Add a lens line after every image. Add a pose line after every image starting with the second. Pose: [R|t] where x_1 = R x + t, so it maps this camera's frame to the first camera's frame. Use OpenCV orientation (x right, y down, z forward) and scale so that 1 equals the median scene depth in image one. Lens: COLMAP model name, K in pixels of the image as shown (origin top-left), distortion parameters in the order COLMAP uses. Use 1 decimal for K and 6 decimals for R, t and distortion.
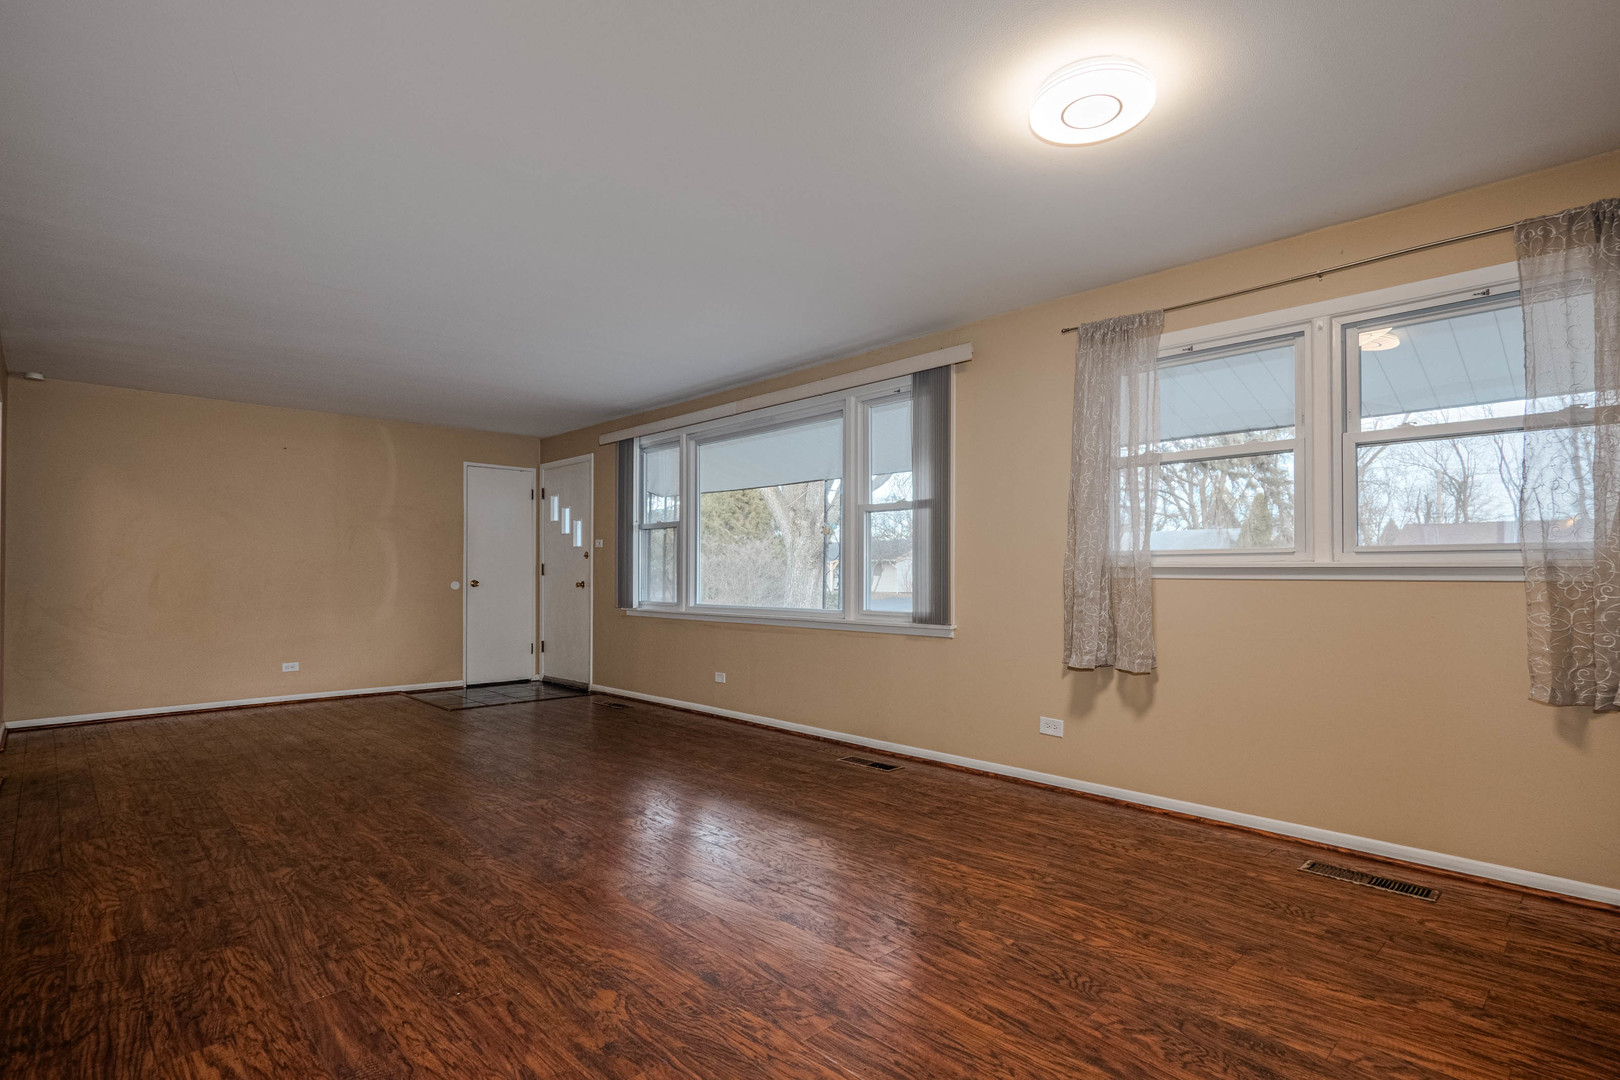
lens RADIAL K [[768.6, 0, 823.0], [0, 768.6, 565.8], [0, 0, 1]] dist [-0.002893, 0.001194]
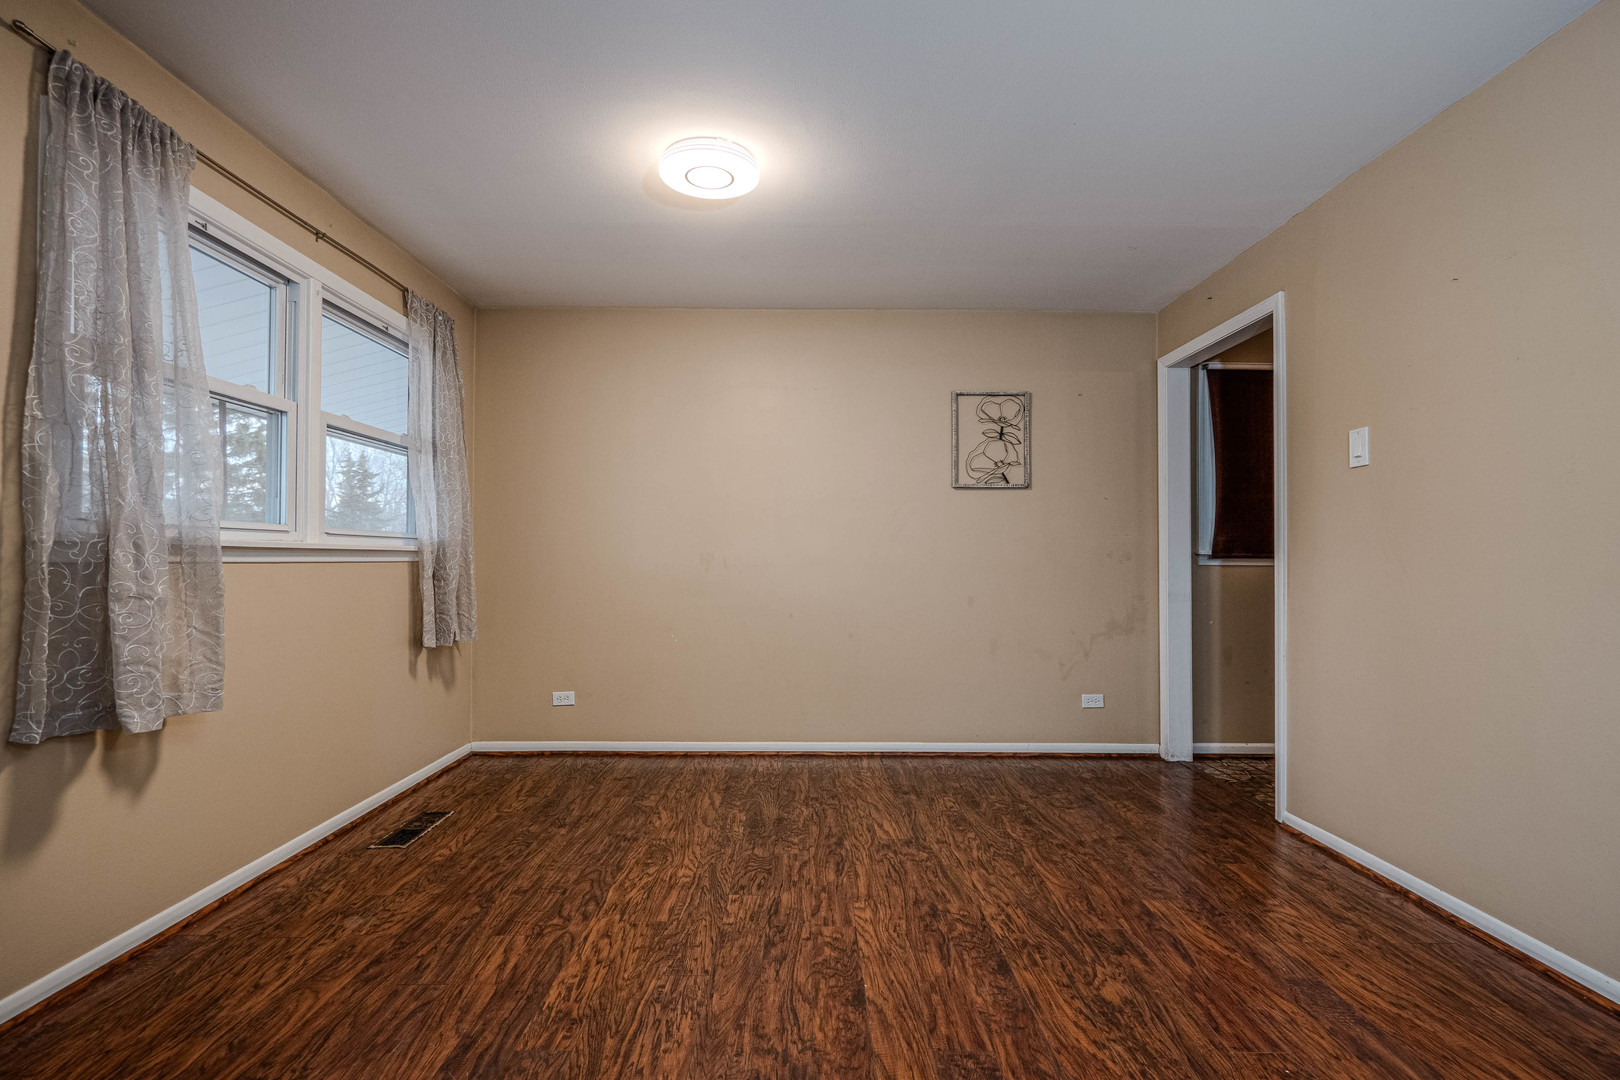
lens RADIAL K [[768.6, 0, 813.3], [0, 768.6, 546.4], [0, 0, 1]] dist [-0.002893, 0.001194]
pose [[-0.722009, 0.005101, 0.691865, -0.390448], [-0.015558, 0.999600, -0.023606, 0.010619], [-0.691708, -0.027808, -0.721641, 1.126673]]
